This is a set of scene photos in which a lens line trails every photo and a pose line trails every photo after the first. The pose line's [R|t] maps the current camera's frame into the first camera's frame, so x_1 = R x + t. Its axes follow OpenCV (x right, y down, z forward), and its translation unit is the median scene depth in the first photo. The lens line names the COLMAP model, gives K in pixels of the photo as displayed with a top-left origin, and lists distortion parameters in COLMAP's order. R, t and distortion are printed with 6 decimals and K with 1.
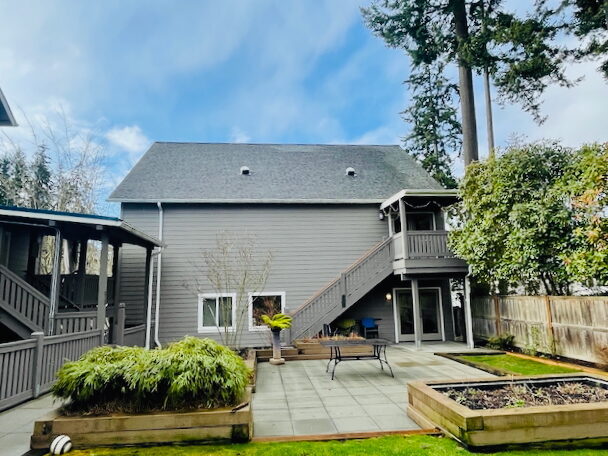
lens RADIAL K [[399.9, 0, 304.0], [0, 399.9, 228.0], [0, 0, 1]] dist [-0.001978, 0.000981]
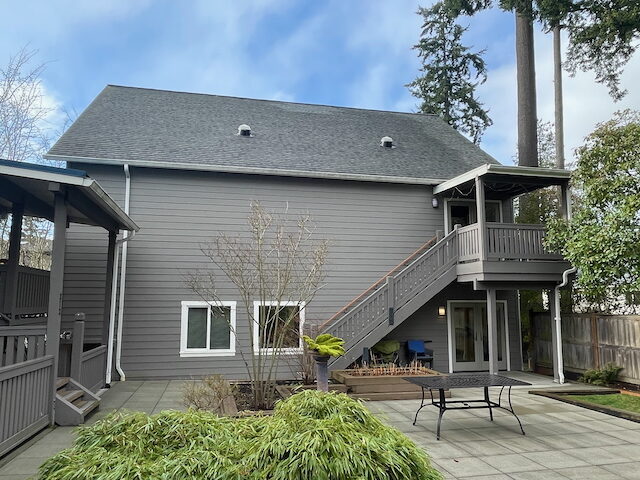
lens RADIAL K [[481.3, 0, 320.0], [0, 481.3, 240.0], [0, 0, 1]] dist [-0.001467, -0.010443]
pose [[0.992333, 0.040699, 0.116696, -0.124714], [-0.044170, 0.998651, 0.027315, 0.025540], [-0.115426, -0.032260, 0.992792, 0.148626]]
